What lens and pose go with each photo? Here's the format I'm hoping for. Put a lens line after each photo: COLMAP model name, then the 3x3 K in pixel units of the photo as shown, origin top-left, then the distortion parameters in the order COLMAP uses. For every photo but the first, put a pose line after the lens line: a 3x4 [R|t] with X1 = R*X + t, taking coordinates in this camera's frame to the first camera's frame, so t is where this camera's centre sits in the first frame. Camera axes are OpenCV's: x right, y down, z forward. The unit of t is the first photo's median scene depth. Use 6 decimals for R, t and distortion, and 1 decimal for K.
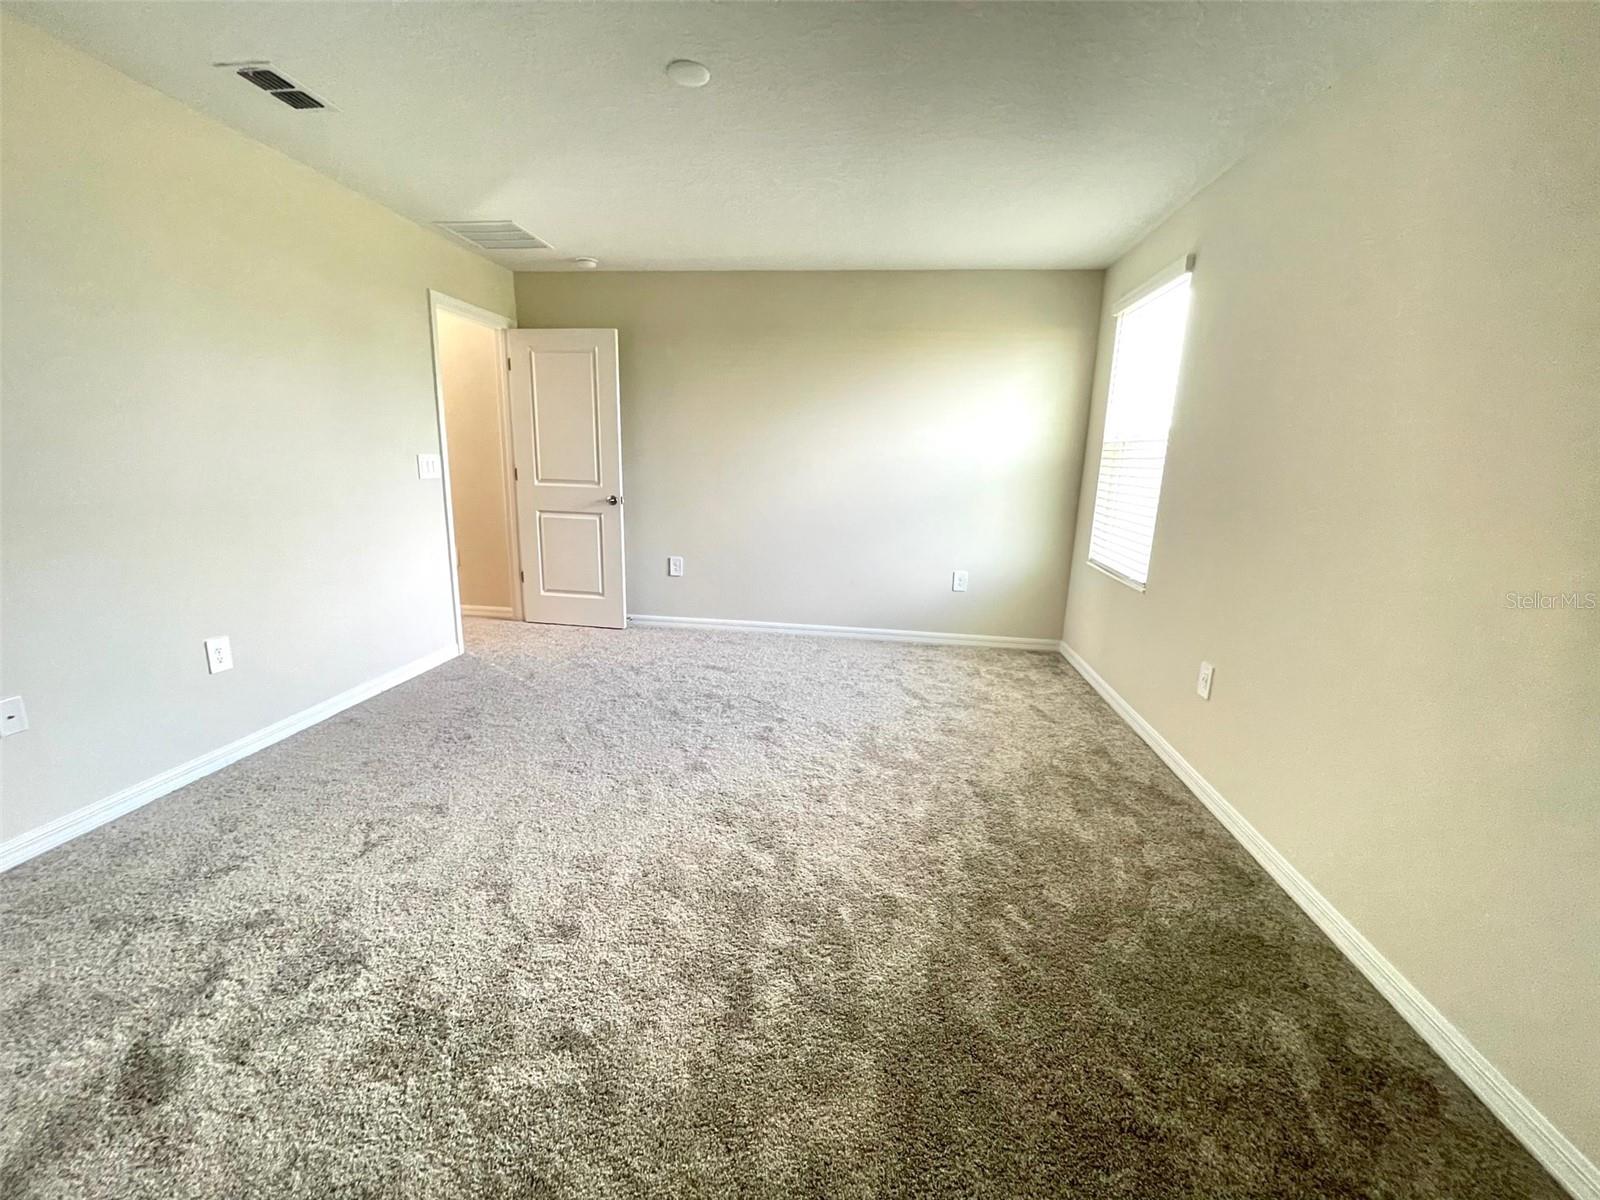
lens RADIAL K [[648.0, 0, 798.8], [0, 648.0, 600.5], [0, 0, 1]] dist [0.001449, -0.001985]
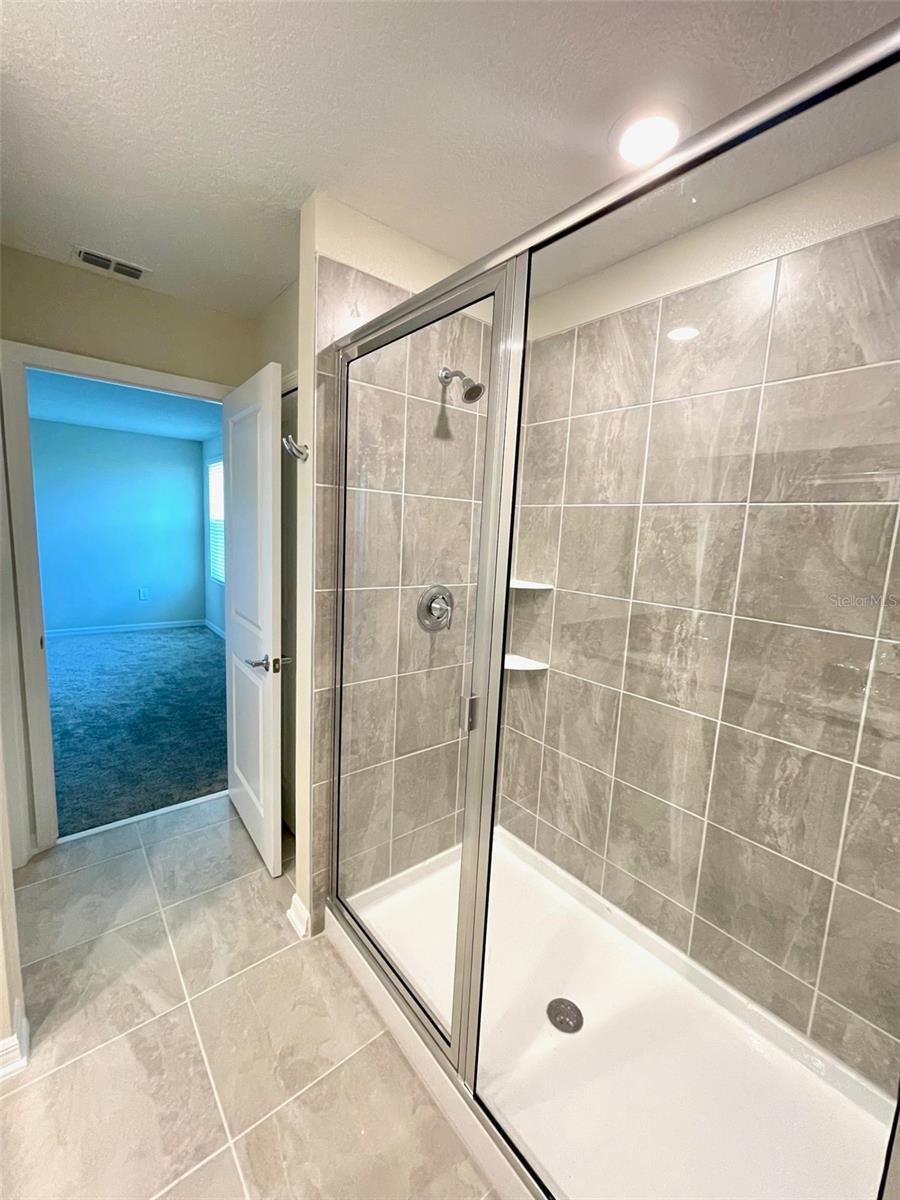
lens RADIAL K [[486.0, 0, 451.0], [0, 486.0, 598.6], [0, 0, 1]] dist [0.001449, -0.001985]
pose [[0.695986, -0.093891, 0.711891, -0.230716], [0.124258, 0.992206, 0.009380, 0.137510], [-0.707223, 0.081930, 0.702228, -1.055652]]
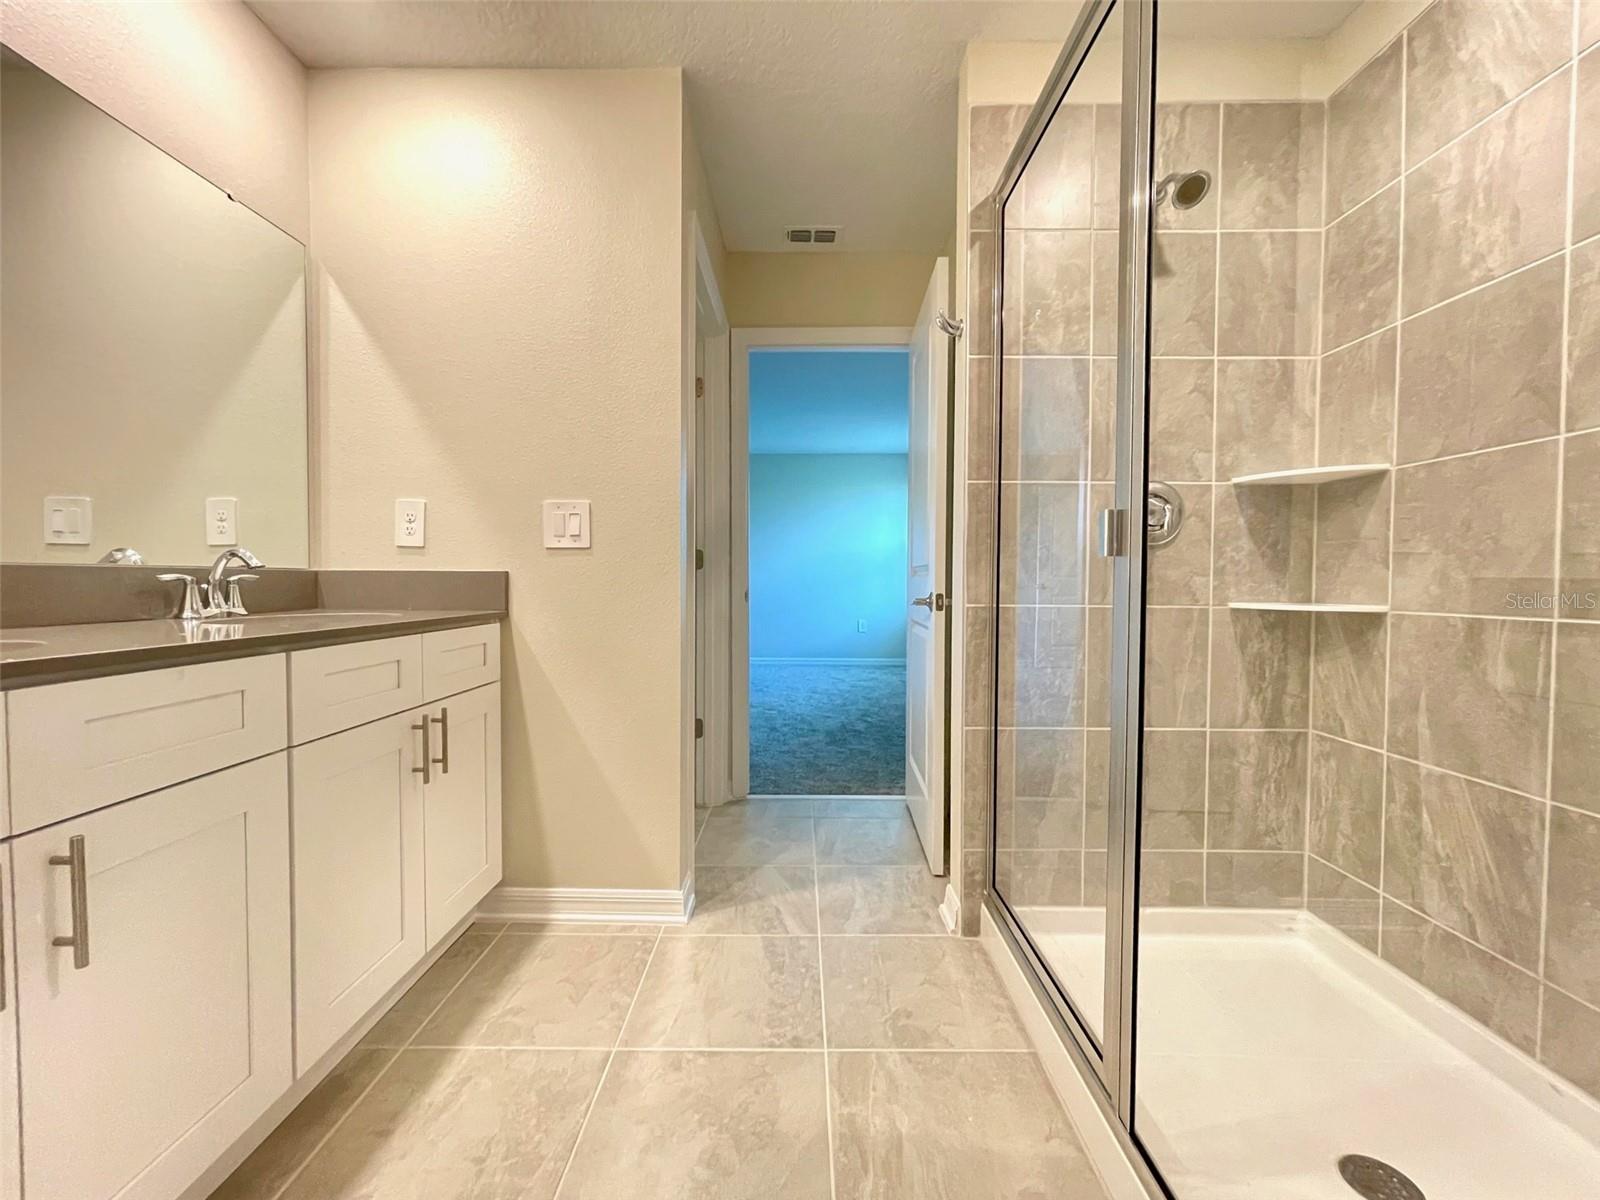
lens RADIAL K [[648.0, 0, 791.3], [0, 648.0, 603.8], [0, 0, 1]] dist [0.001449, -0.001985]
pose [[0.995278, -0.025279, 0.093711, -0.166245], [0.042109, 0.982354, -0.182228, 0.361129], [-0.087451, 0.185314, 0.978780, -1.140323]]
